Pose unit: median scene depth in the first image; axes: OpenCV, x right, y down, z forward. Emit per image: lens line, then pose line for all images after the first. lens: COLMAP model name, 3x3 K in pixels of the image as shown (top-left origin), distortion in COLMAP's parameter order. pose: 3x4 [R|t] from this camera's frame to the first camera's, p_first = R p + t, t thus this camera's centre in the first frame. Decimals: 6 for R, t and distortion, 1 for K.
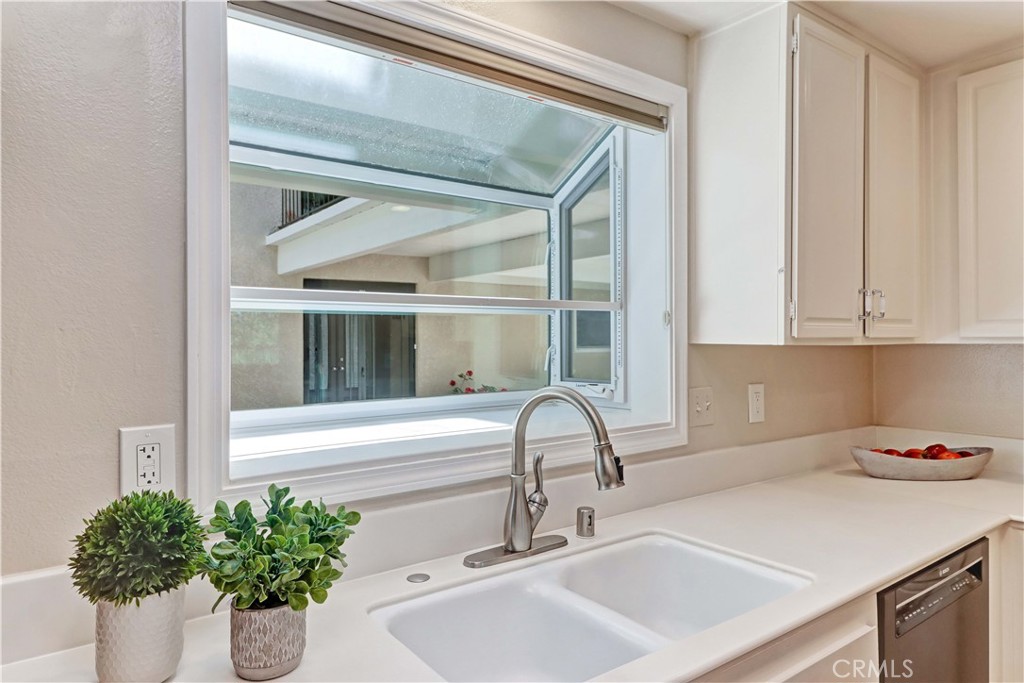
lens RADIAL K [[627.9, 0, 515.2], [0, 627.9, 335.8], [0, 0, 1]] dist [0.002727, -0.001165]
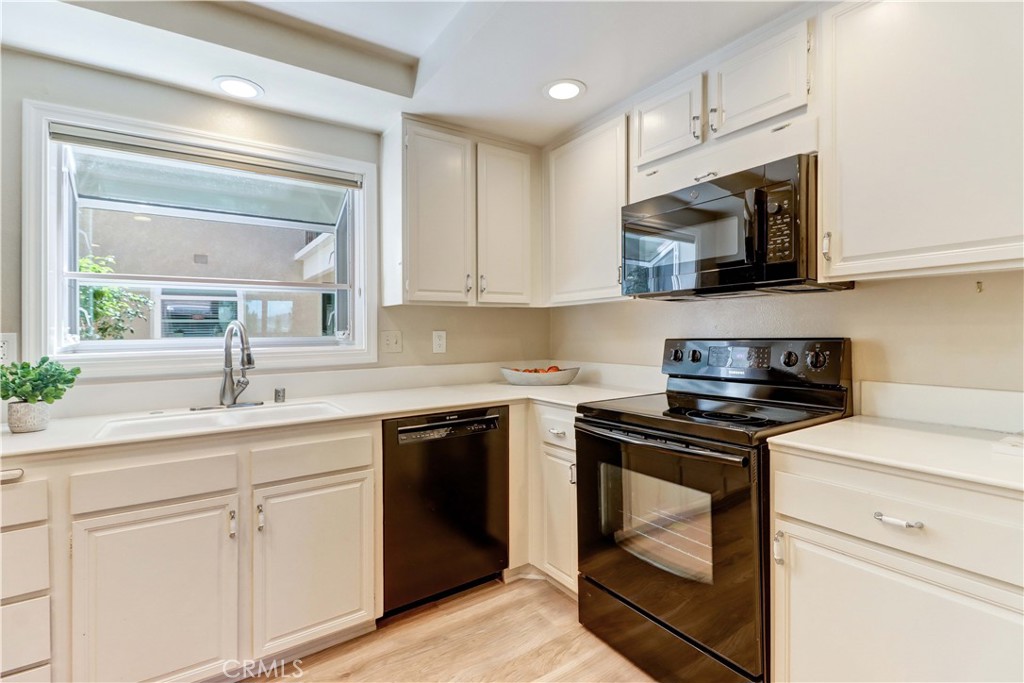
lens RADIAL K [[472.4, 0, 530.7], [0, 472.4, 329.8], [0, 0, 1]] dist [0.015129, -0.012417]
pose [[0.999546, -0.009127, -0.028708, 0.751803], [0.009174, 0.999957, 0.001517, 0.082030], [0.028693, -0.001779, 0.999587, -0.345042]]
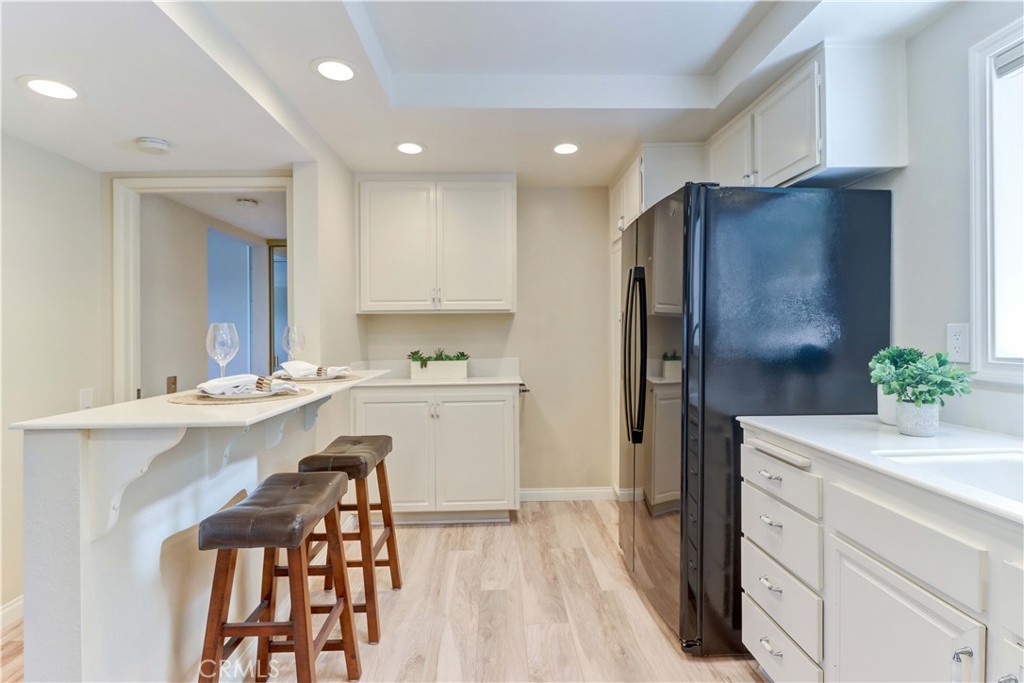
lens RADIAL K [[501.7, 0, 509.4], [0, 501.7, 330.6], [0, 0, 1]] dist [0.017455, -0.016796]
pose [[-0.570543, 0.006268, -0.821244, 0.859782], [0.014457, 0.999893, -0.002412, 0.080653], [0.821141, -0.013249, -0.570572, 0.400957]]
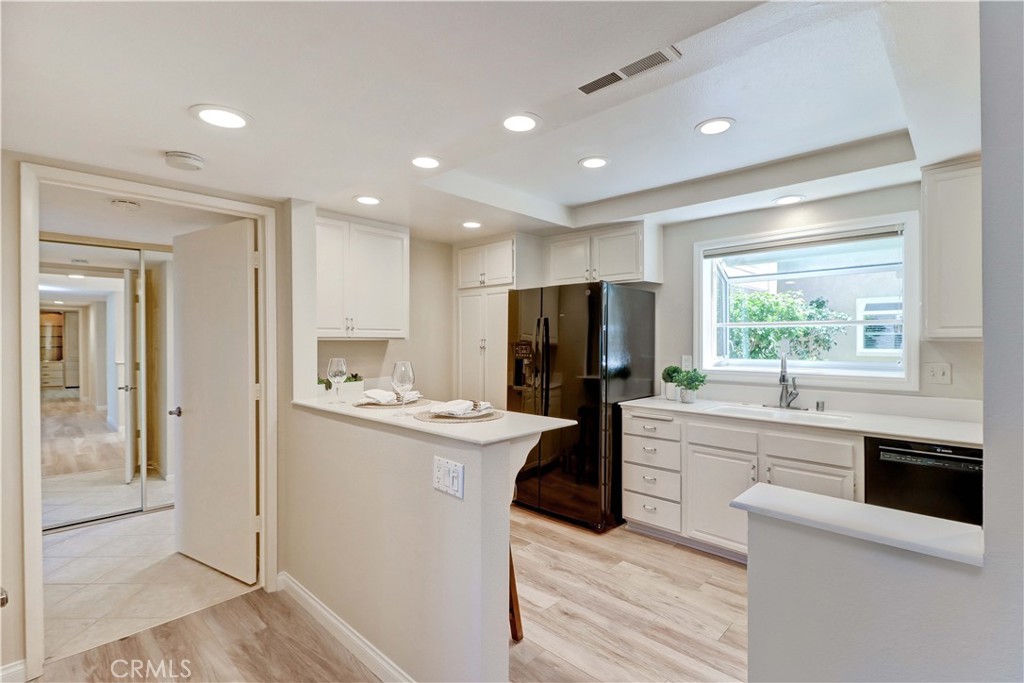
lens RADIAL K [[476.6, 0, 519.7], [0, 476.6, 336.2], [0, 0, 1]] dist [0.034306, -0.020102]
pose [[0.181938, -0.002597, -0.983307, 1.536902], [0.002600, 0.999994, -0.002160, 0.000979], [0.983307, -0.002164, 0.181944, -0.504529]]
